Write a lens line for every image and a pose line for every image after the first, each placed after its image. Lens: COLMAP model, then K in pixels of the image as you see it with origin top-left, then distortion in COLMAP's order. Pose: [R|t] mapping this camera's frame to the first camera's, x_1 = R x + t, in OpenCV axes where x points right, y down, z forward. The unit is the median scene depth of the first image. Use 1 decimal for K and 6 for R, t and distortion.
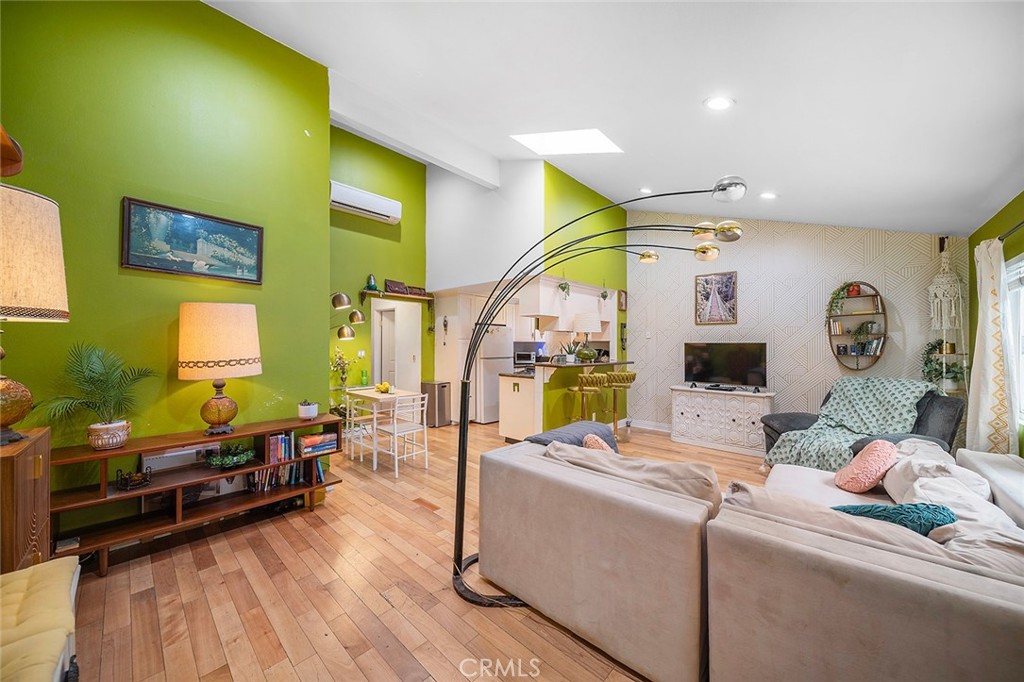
lens RADIAL K [[361.4, 0, 516.5], [0, 361.4, 342.1], [0, 0, 1]] dist [-0.004328, -0.000373]
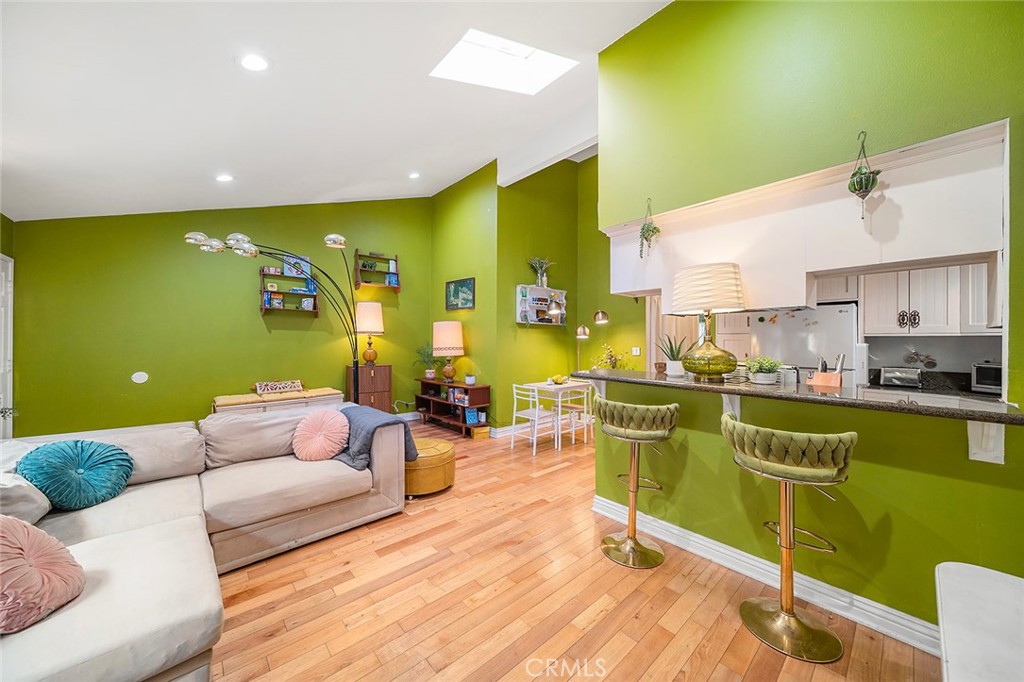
lens RADIAL K [[361.4, 0, 502.0], [0, 361.4, 333.3], [0, 0, 1]] dist [-0.004328, -0.000373]
pose [[-0.126675, -0.026276, -0.991596, 0.641729], [-0.001320, 0.999653, -0.026321, 0.010351], [0.991943, -0.002026, -0.126666, 0.791823]]
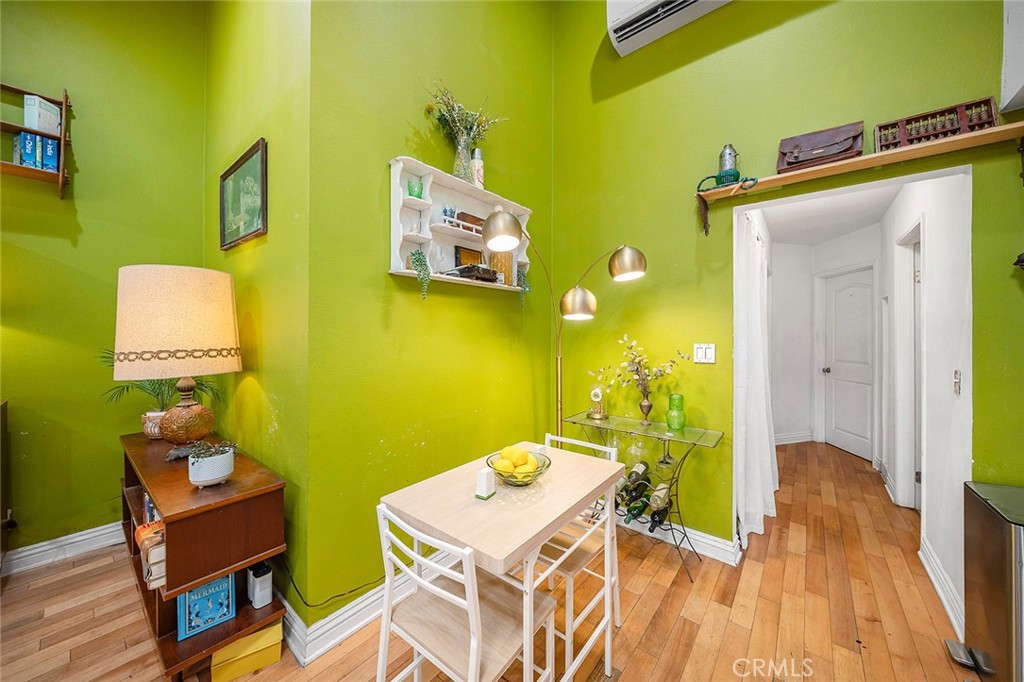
lens RADIAL K [[361.4, 0, 514.8], [0, 361.4, 331.7], [0, 0, 1]] dist [-0.004328, -0.000373]
pose [[0.057053, -0.006374, -0.998351, -0.040887], [0.005004, 0.999969, -0.006099, 0.010634], [0.998359, -0.004648, 0.057083, 0.800248]]
